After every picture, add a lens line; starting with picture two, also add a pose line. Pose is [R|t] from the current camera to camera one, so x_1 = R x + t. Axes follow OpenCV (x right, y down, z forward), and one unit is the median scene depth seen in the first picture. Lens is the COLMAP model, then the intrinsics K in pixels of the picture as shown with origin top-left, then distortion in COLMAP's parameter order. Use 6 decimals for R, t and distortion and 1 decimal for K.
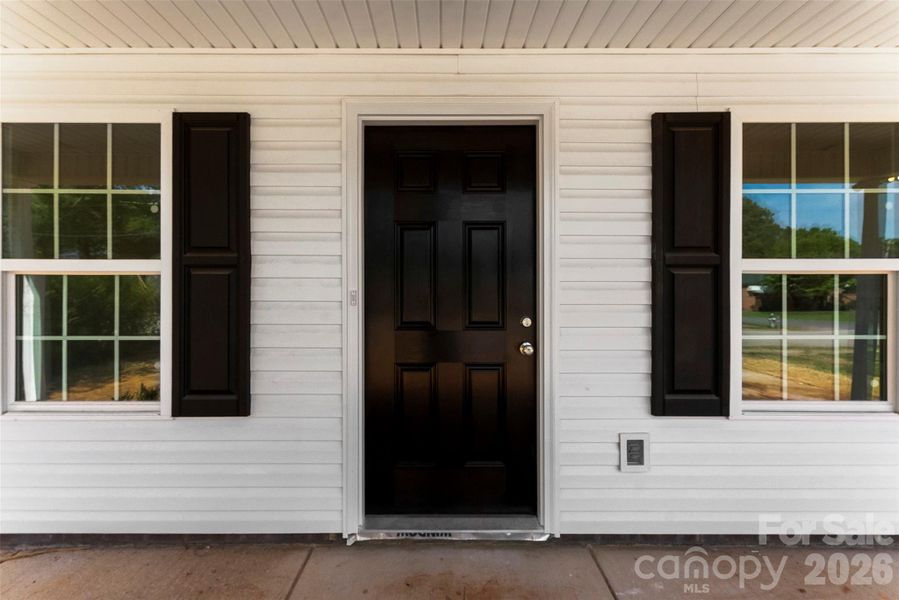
lens RADIAL K [[369.2, 0, 449.5], [0, 369.2, 300.0], [0, 0, 1]] dist [0.003286, 0.000131]
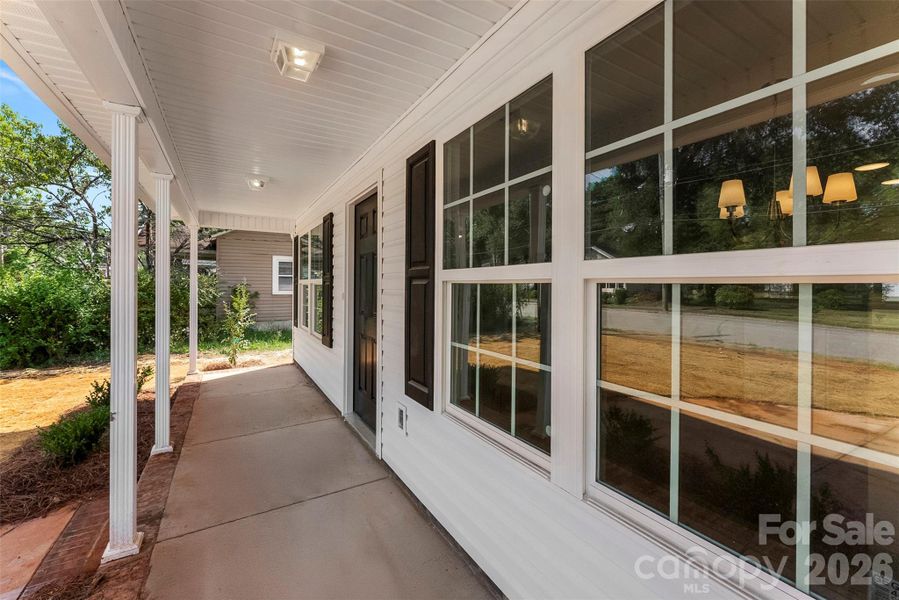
lens RADIAL K [[369.2, 0, 449.5], [0, 369.2, 300.0], [0, 0, 1]] dist [0.003286, 0.000131]
pose [[0.518020, 0.037211, -0.854559, 1.706446], [-0.019695, 0.999307, 0.031576, -0.057991], [0.855142, 0.000474, 0.518394, 0.452509]]
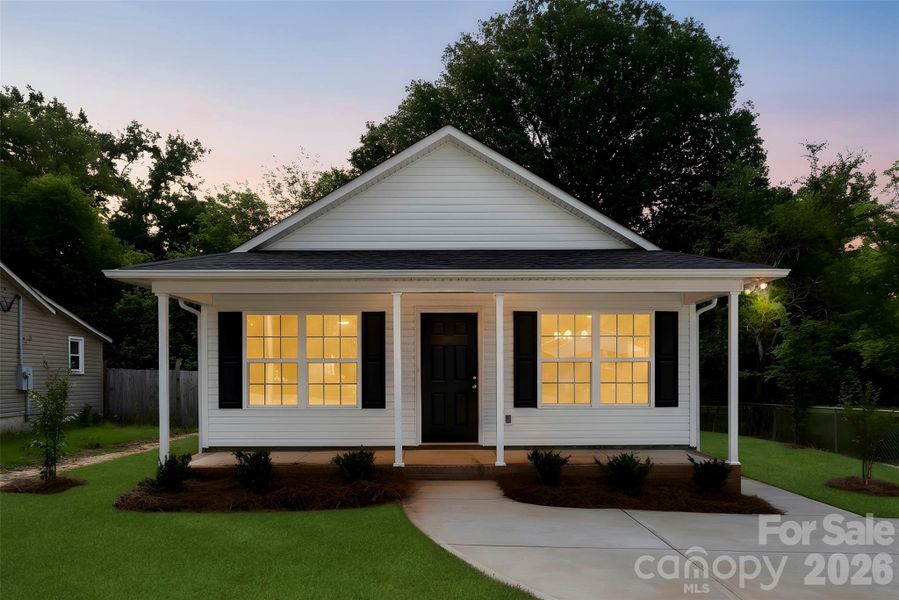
lens RADIAL K [[369.2, 0, 449.5], [0, 369.2, 300.0], [0, 0, 1]] dist [0.003286, 0.000131]
pose [[0.999986, -0.004624, 0.002484, -0.002766], [0.004630, 0.999986, -0.002544, -0.597738], [-0.002472, 0.002555, 0.999994, -2.144742]]
